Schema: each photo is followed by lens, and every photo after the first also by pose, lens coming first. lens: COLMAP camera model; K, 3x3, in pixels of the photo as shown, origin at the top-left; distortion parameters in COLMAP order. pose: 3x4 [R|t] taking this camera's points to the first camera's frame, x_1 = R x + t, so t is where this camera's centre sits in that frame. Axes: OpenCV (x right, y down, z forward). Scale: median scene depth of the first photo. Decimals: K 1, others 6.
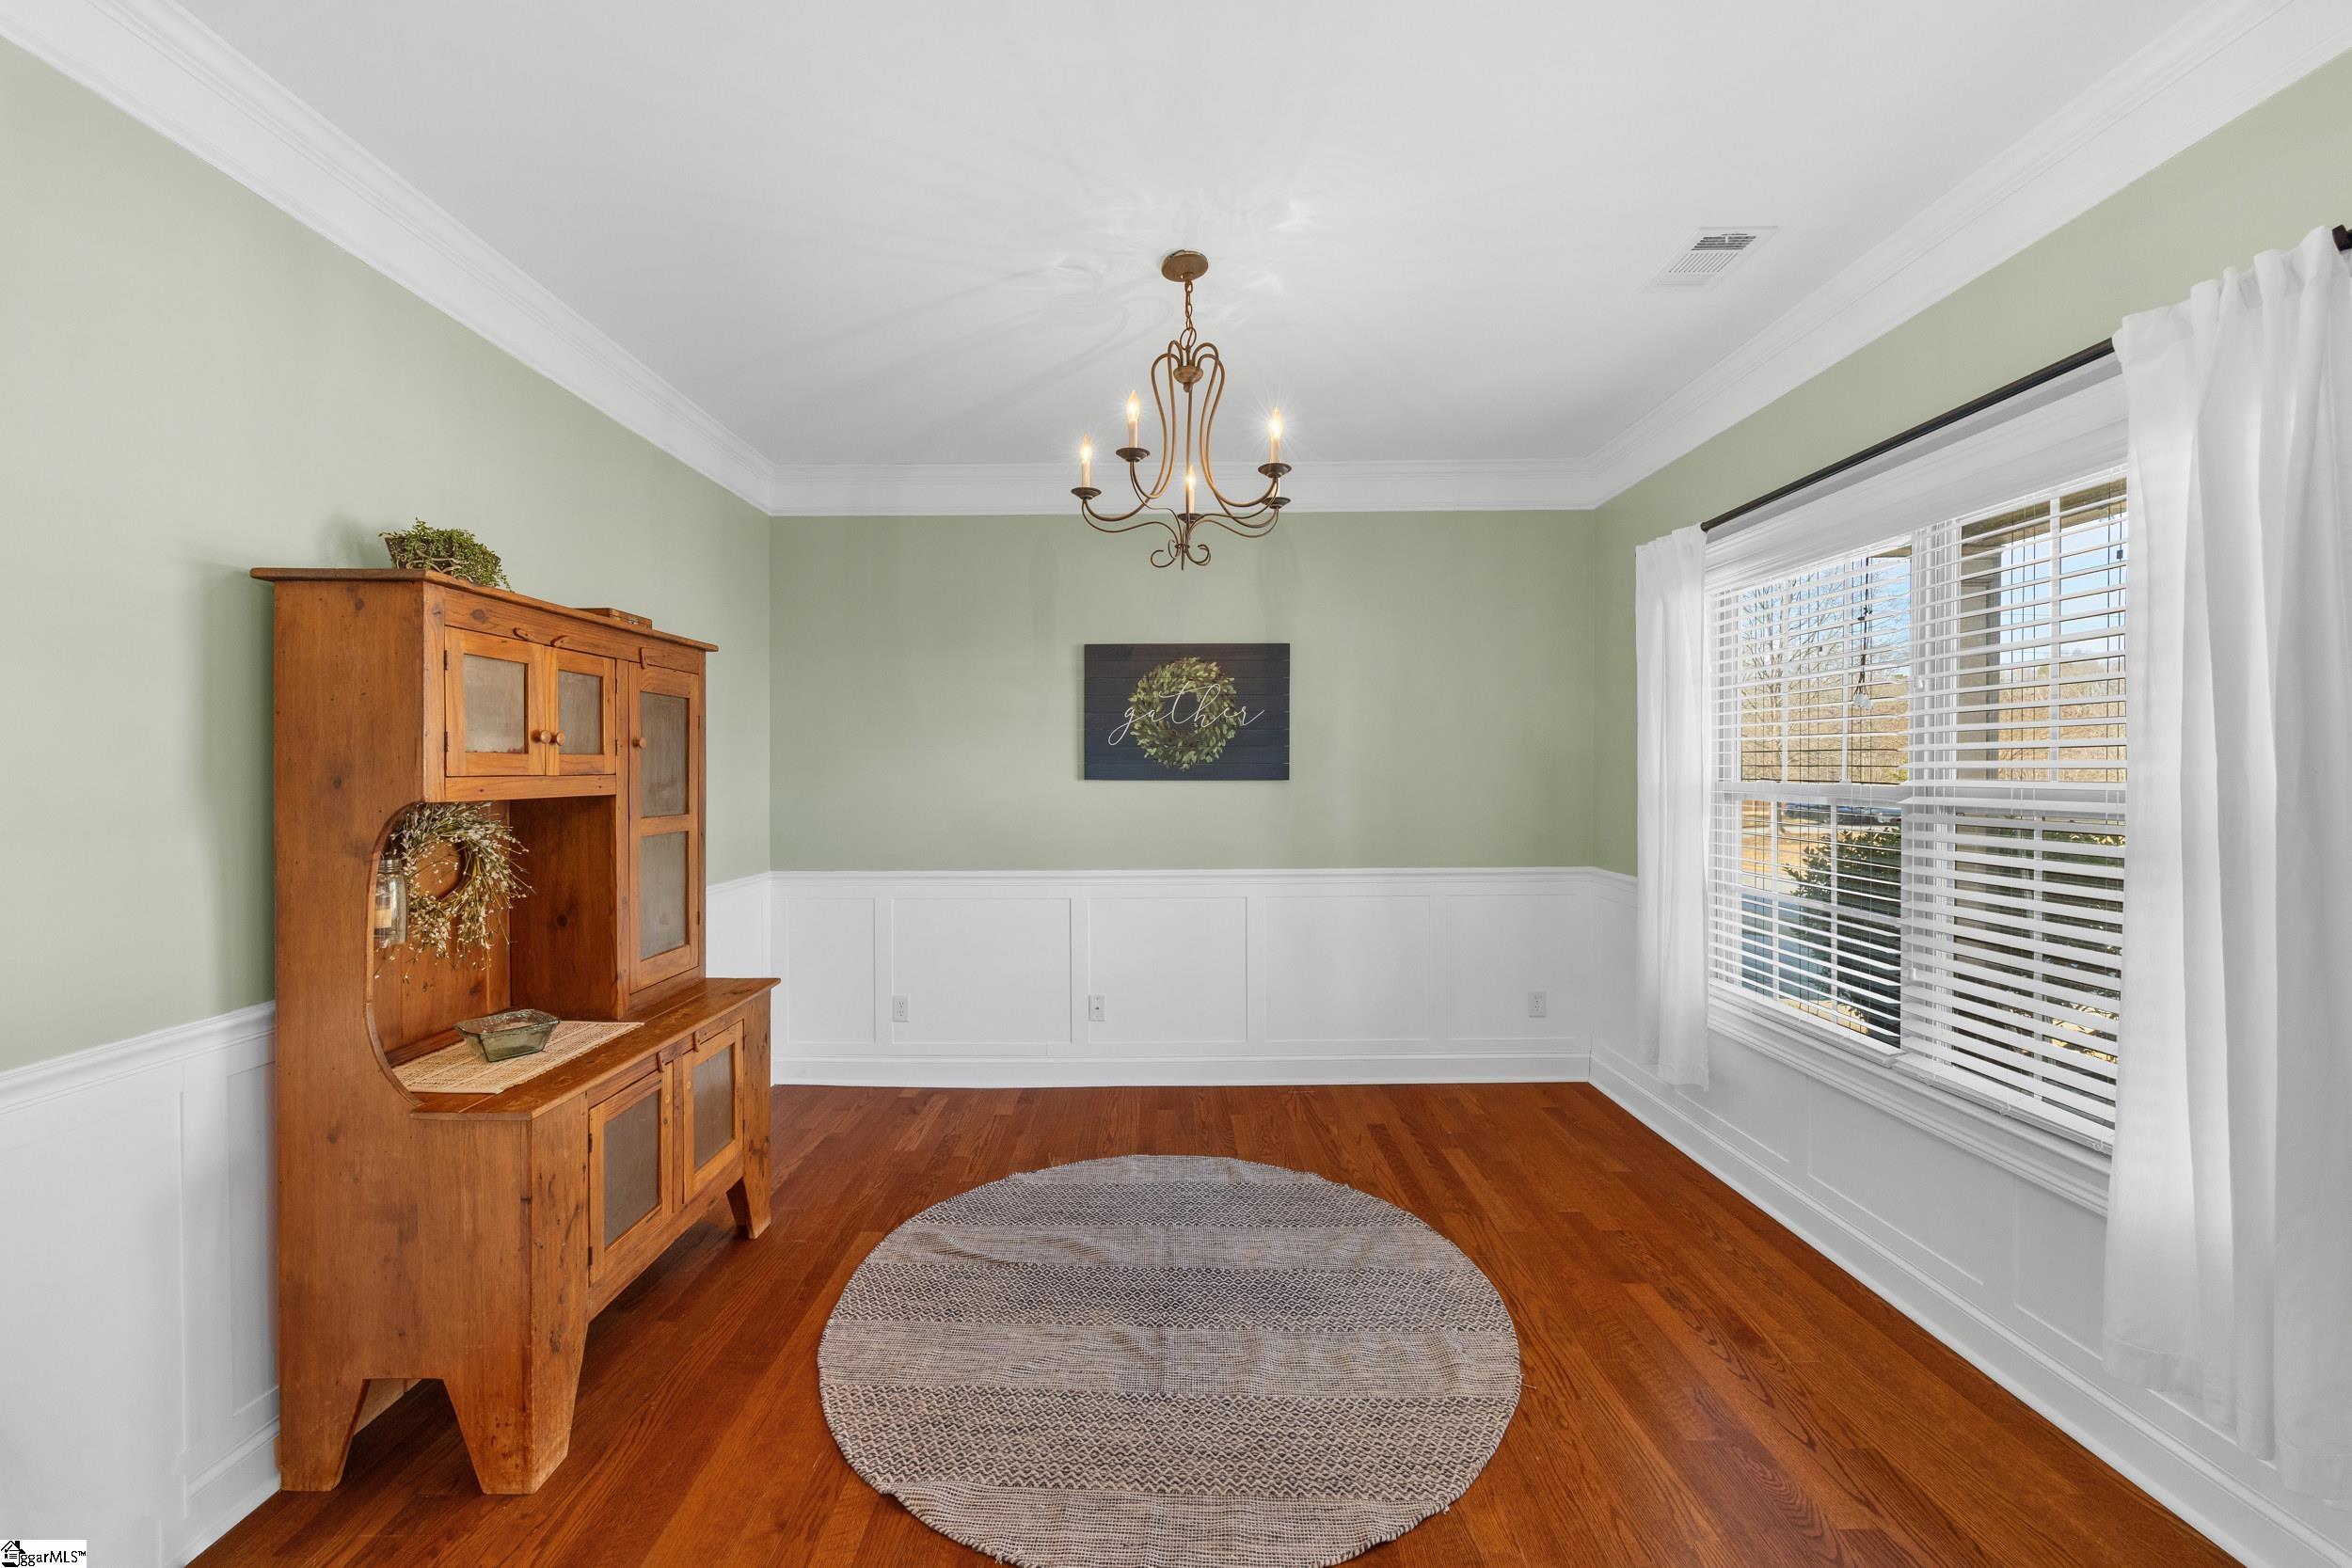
lens RADIAL K [[912.2, 0, 1161.4], [0, 912.2, 779.8], [0, 0, 1]] dist [-0.002541, -0.000218]
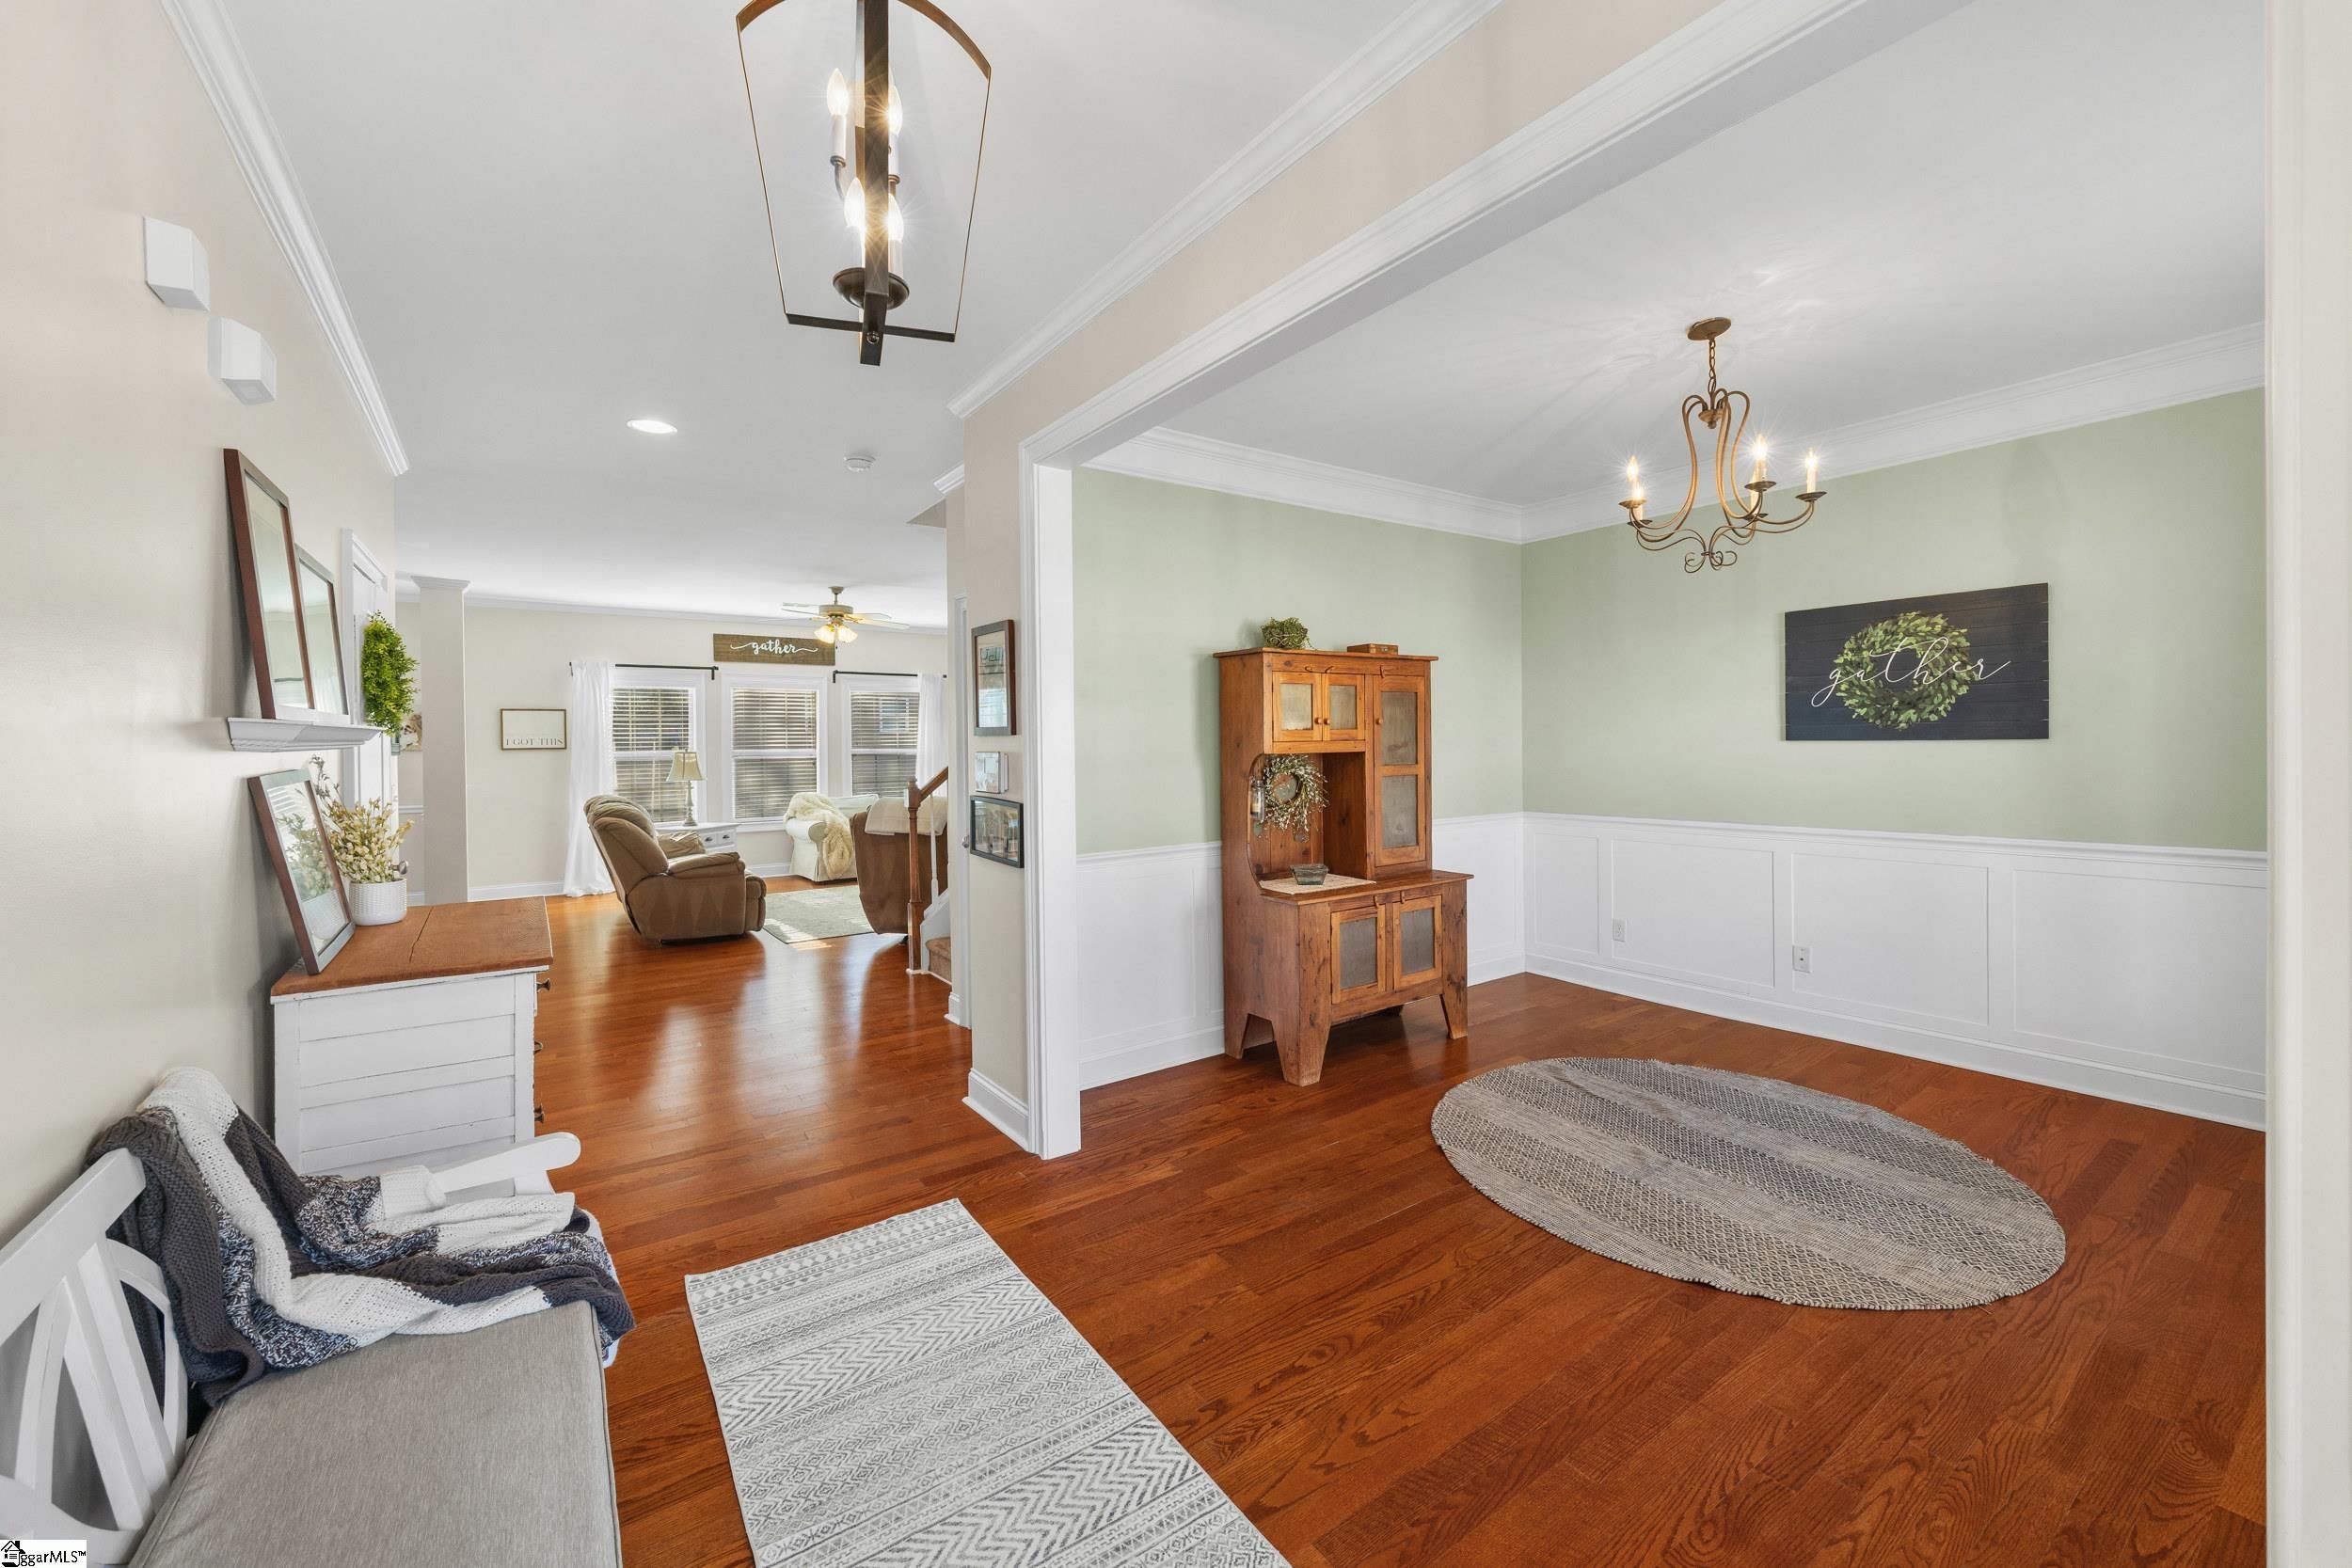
lens RADIAL K [[925.6, 0, 1172.6], [0, 925.6, 751.3], [0, 0, 1]] dist [-0.000804, -0.000004]
pose [[0.580395, 0.001855, -0.814333, 0.577054], [0.006060, 0.999960, 0.006597, 0.001805], [0.814313, -0.008764, 0.580360, -0.308037]]
